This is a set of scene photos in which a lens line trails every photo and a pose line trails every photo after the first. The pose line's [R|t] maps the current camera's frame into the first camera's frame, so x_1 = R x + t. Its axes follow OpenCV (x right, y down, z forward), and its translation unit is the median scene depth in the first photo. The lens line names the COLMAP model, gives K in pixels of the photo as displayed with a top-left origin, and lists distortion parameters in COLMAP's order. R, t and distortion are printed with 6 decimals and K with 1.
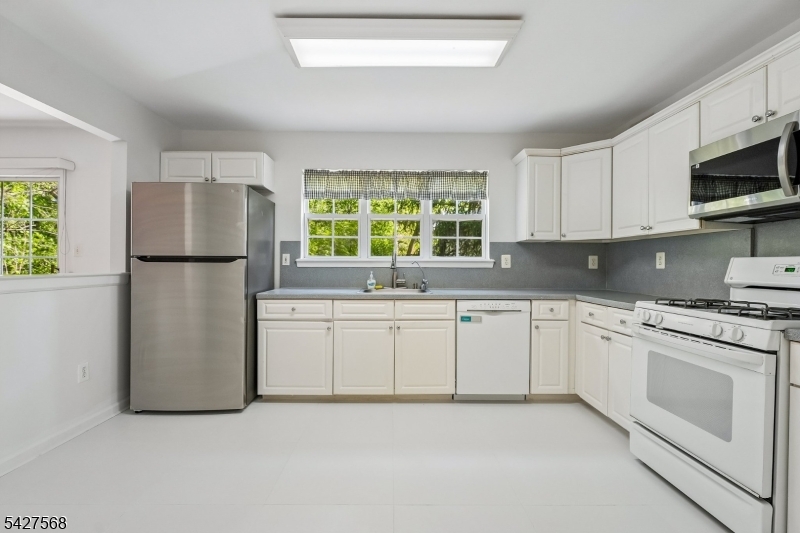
lens RADIAL K [[367.6, 0, 397.0], [0, 367.6, 264.5], [0, 0, 1]] dist [-0.000445, 0.000006]
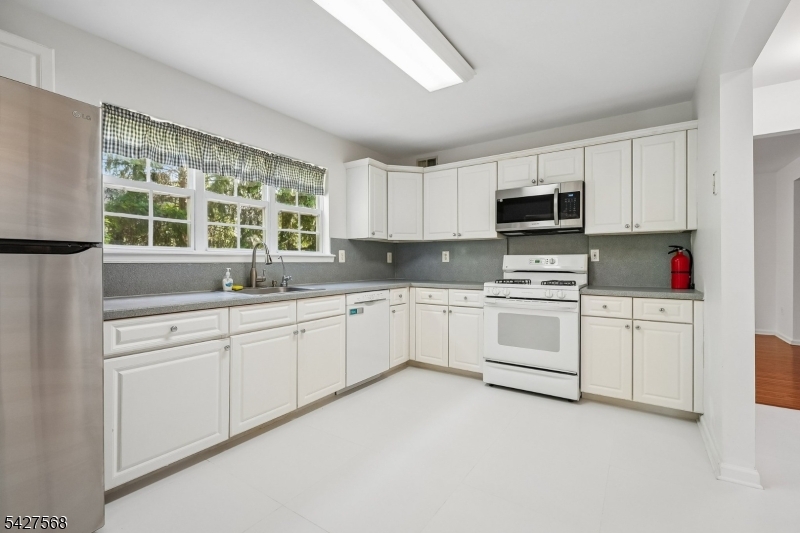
lens RADIAL K [[352.0, 0, 398.9], [0, 352.0, 262.4], [0, 0, 1]] dist [-0.001685, -0.000340]
pose [[0.571718, -0.005903, 0.820429, -0.553017], [0.001348, 0.999980, 0.006255, 0.003363], [-0.820449, -0.002470, 0.571714, 0.329145]]
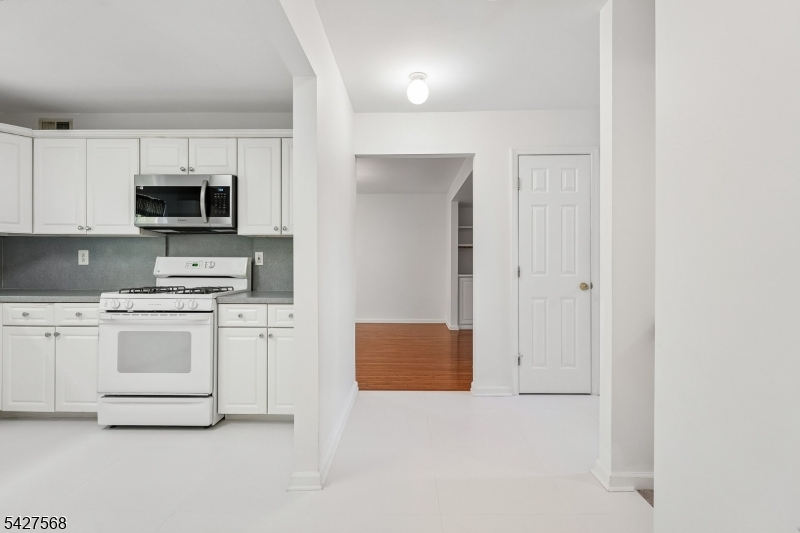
lens RADIAL K [[367.6, 0, 397.0], [0, 367.6, 264.5], [0, 0, 1]] dist [-0.000445, 0.000006]
pose [[0.031137, -0.009235, 0.999472, -0.350922], [-0.006380, 0.999935, 0.009438, -0.005989], [-0.999495, -0.006670, 0.031076, 0.021415]]
